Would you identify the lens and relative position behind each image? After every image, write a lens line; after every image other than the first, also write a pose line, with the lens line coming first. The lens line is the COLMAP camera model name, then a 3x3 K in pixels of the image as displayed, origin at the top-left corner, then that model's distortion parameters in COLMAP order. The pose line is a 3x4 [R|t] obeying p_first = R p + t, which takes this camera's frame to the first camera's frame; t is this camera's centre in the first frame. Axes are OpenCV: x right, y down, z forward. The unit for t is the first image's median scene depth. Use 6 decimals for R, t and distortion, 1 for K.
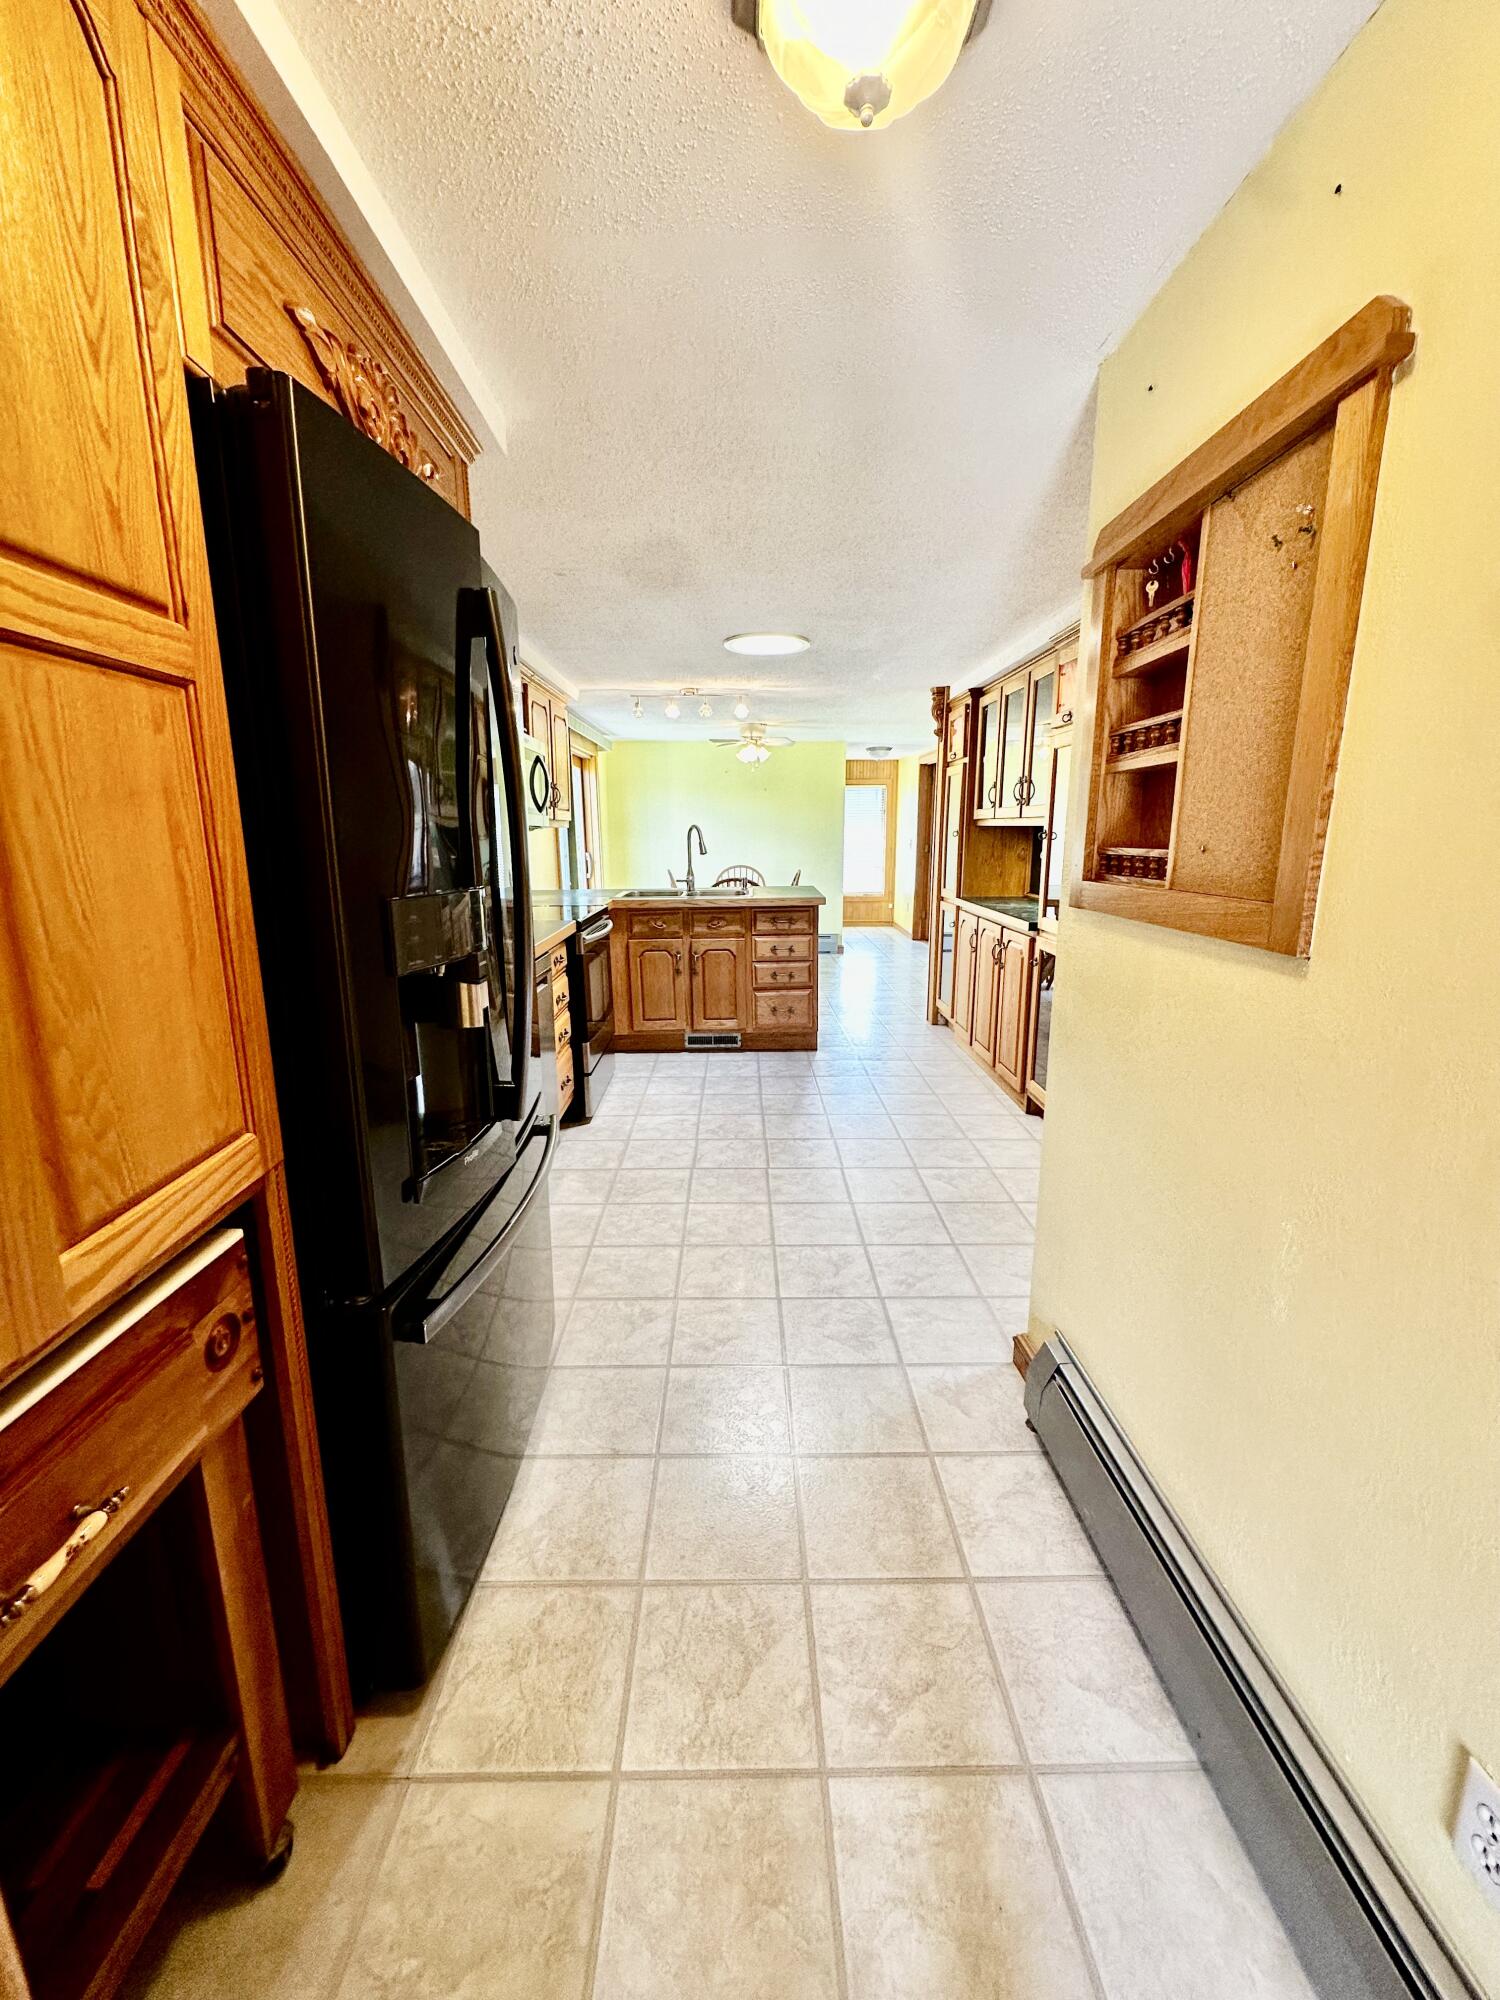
lens RADIAL K [[793.9, 0, 750.0], [0, 793.9, 1000.0], [0, 0, 1]] dist [-0.003351, 0.000263]
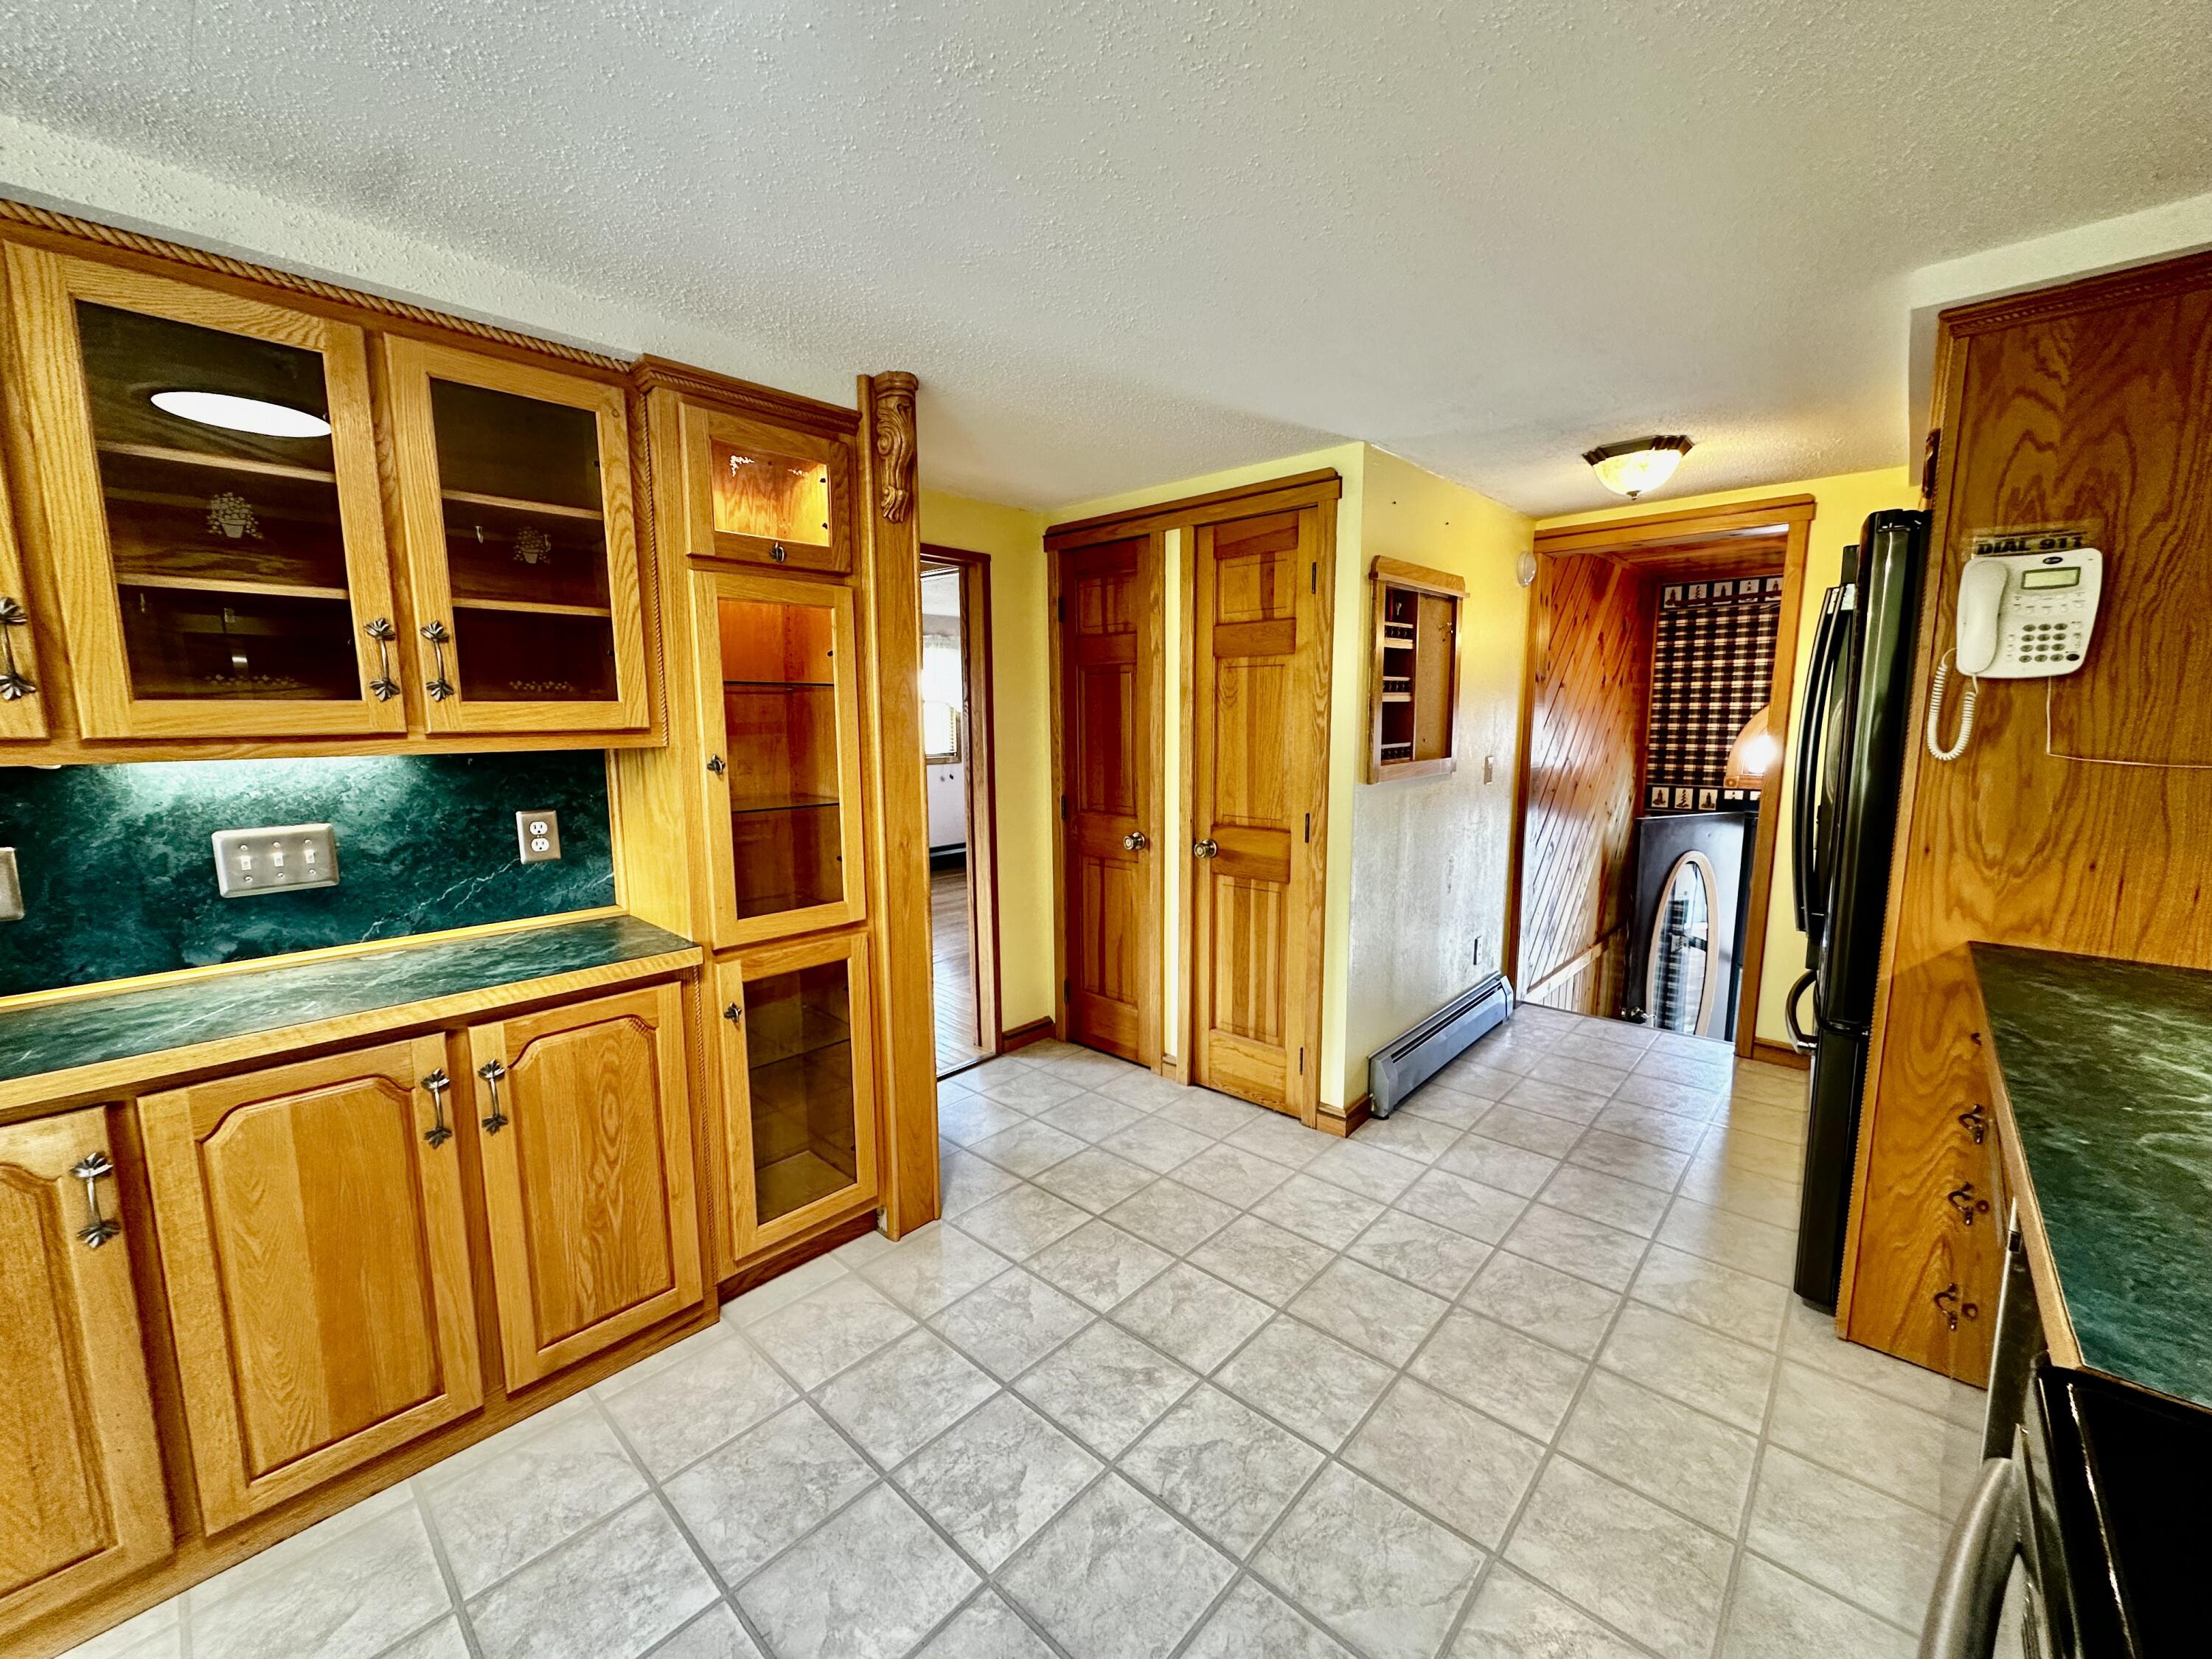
lens RADIAL K [[878.0, 0, 1104.3], [0, 878.0, 830.8], [0, 0, 1]] dist [-0.003351, 0.000263]
pose [[-0.725977, -0.075860, 0.683522, -0.209561], [0.159635, 0.948163, 0.274781, -0.309218], [-0.668935, 0.308598, -0.676234, 1.341644]]
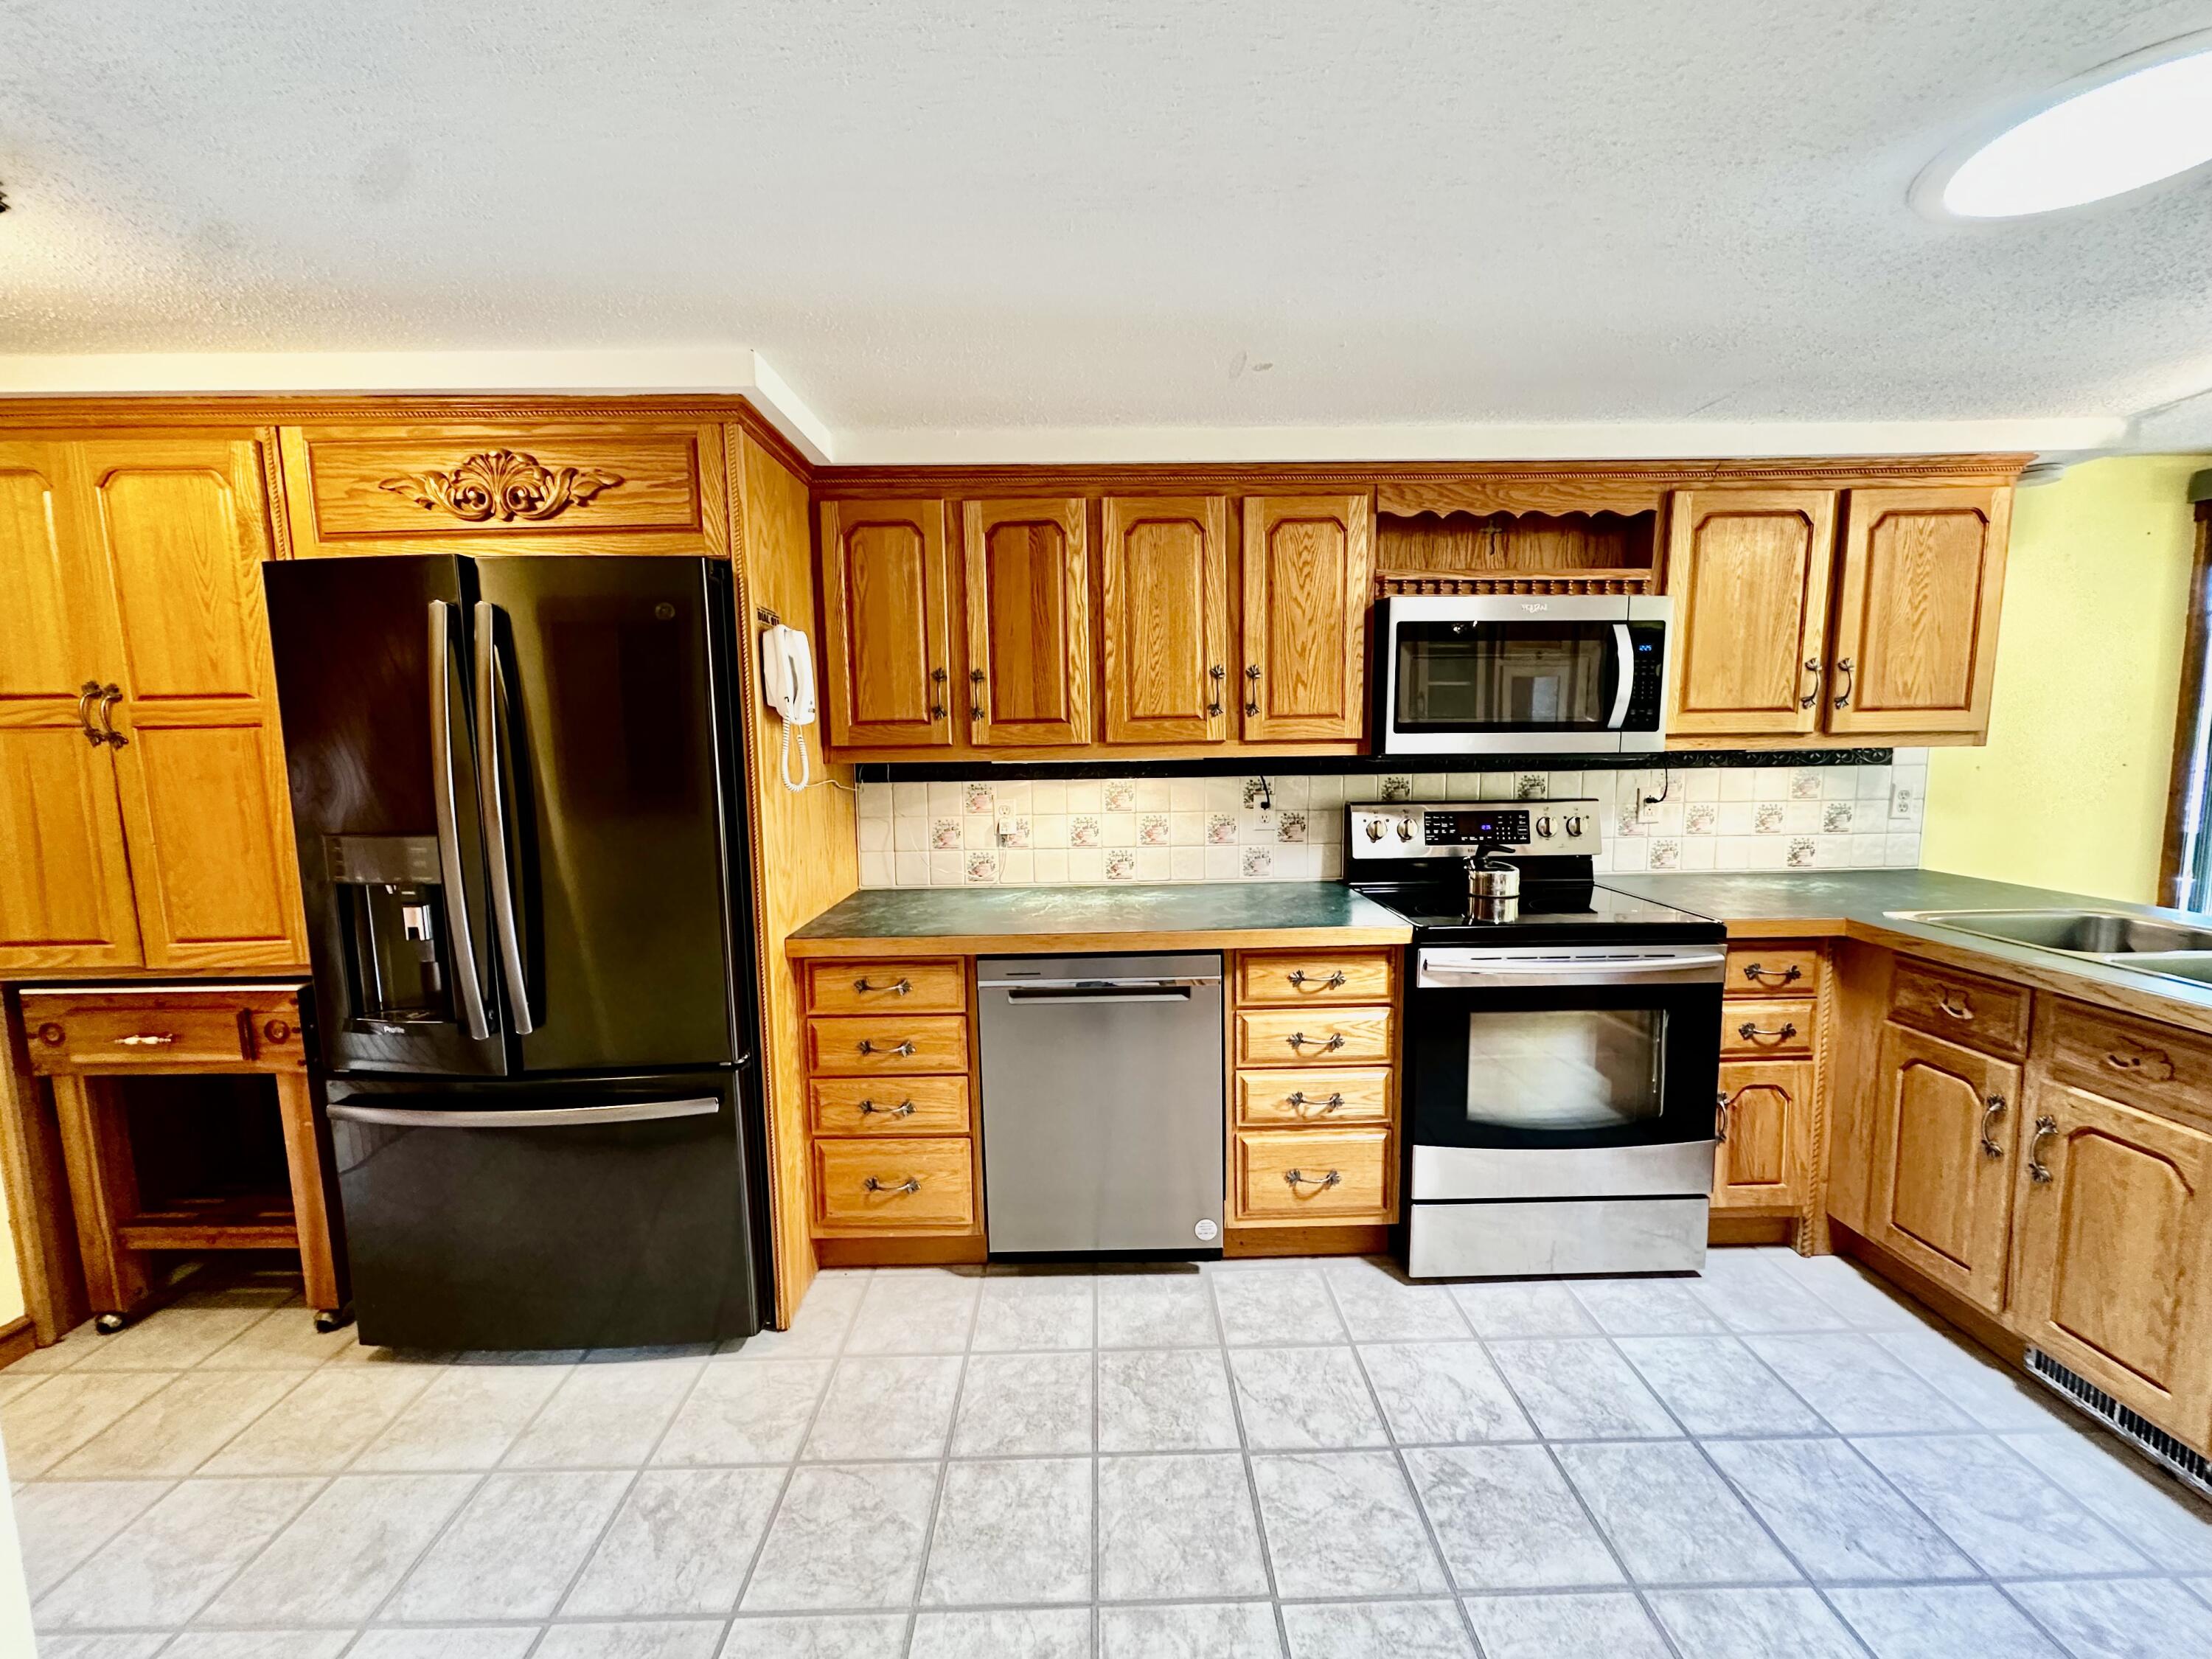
lens RADIAL K [[874.6, 0, 1097.6], [0, 874.6, 826.8], [0, 0, 1]] dist [-0.001626, 0.000369]
pose [[-0.008185, 0.114191, -0.993425, 0.430761], [-0.193751, 0.974451, 0.113606, -0.214301], [0.981017, 0.193407, 0.014148, 0.833693]]
